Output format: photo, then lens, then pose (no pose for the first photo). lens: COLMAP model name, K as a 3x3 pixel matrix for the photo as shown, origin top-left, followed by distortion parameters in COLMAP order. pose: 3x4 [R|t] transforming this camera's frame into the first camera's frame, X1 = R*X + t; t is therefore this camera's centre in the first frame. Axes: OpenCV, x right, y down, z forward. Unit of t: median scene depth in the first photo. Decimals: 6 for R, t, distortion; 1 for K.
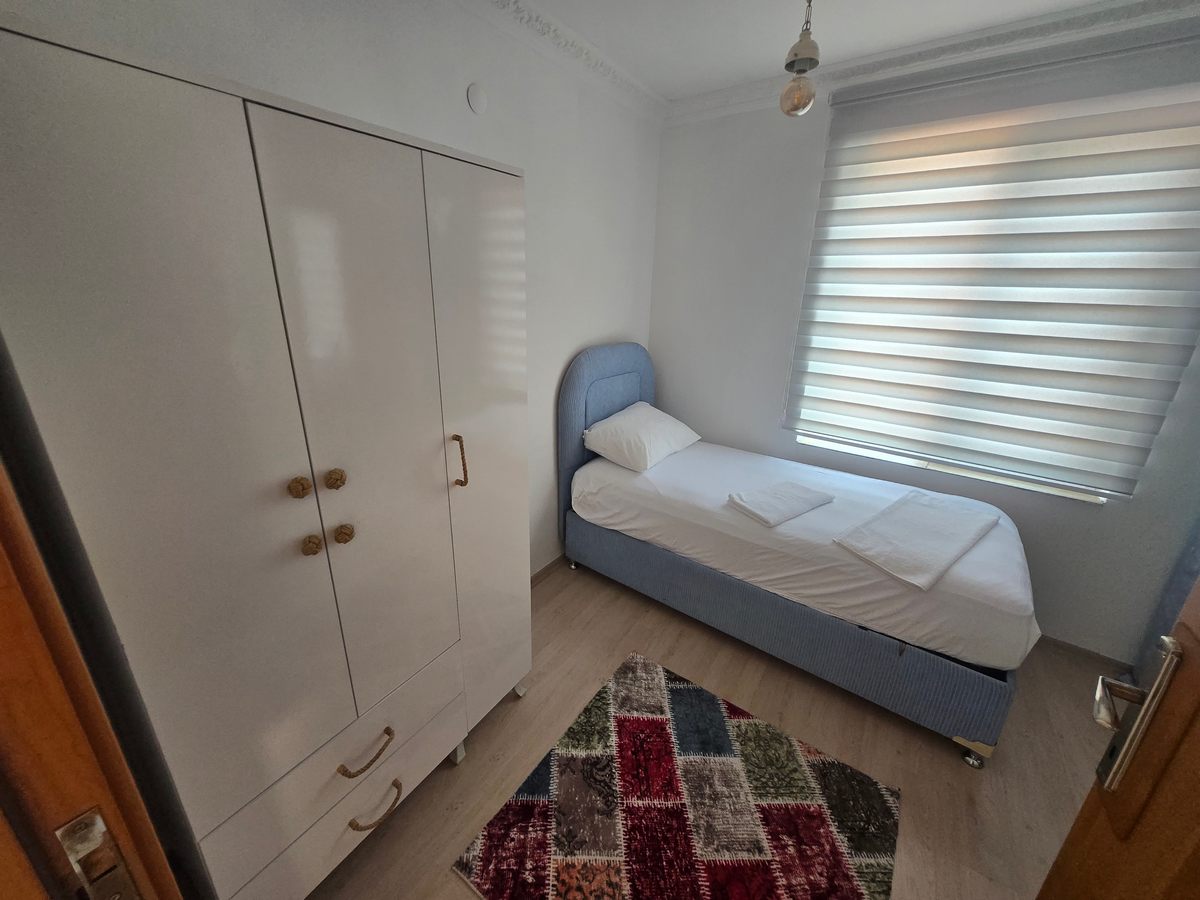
lens RADIAL K [[477.3, 0, 597.8], [0, 477.3, 447.2], [0, 0, 1]] dist [-0.000374, 0.000120]
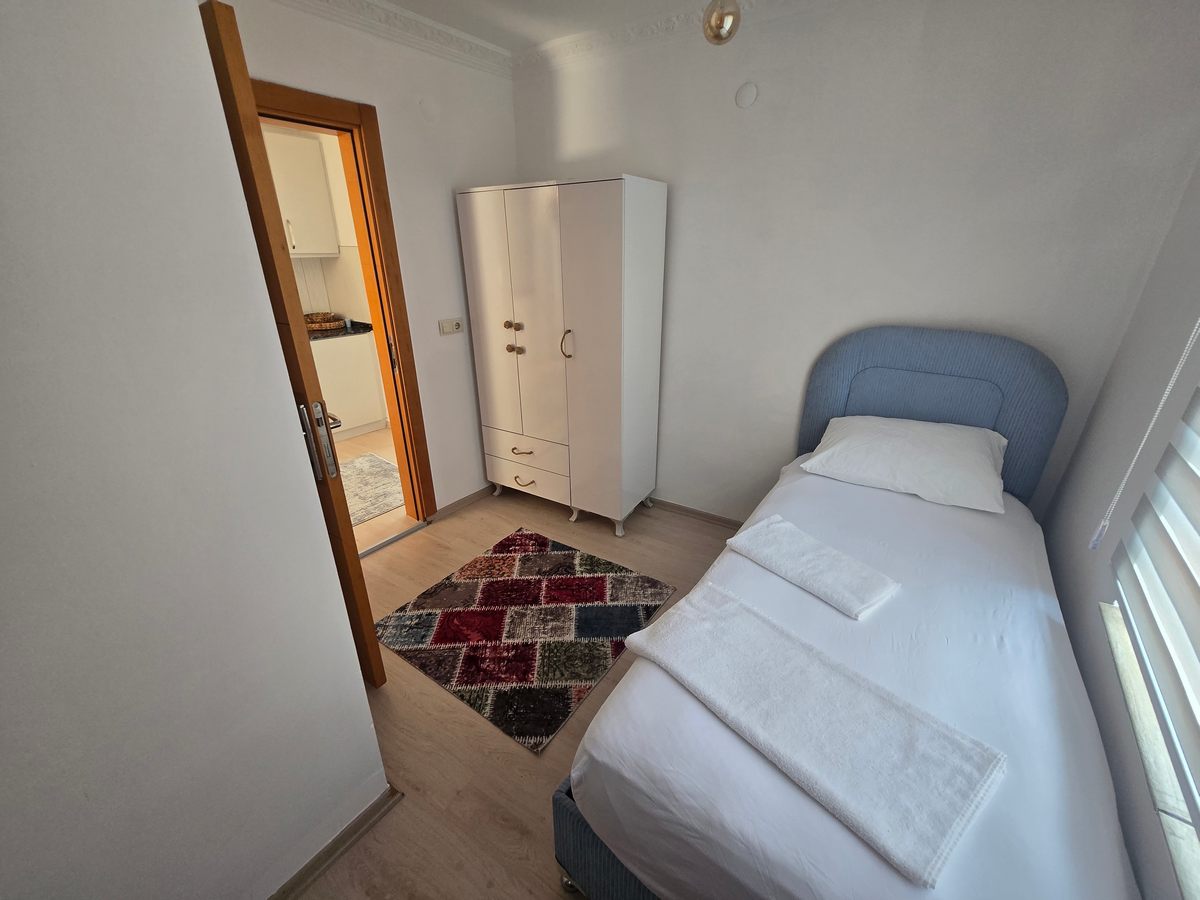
lens RADIAL K [[470.1, 0, 590.3], [0, 470.1, 449.1], [0, 0, 1]] dist [-0.000743, -0.000207]
pose [[0.014574, 0.368266, -0.929606, 1.301868], [-0.334804, 0.877835, 0.342507, -0.223376], [0.942175, 0.306244, 0.136091, 0.755785]]
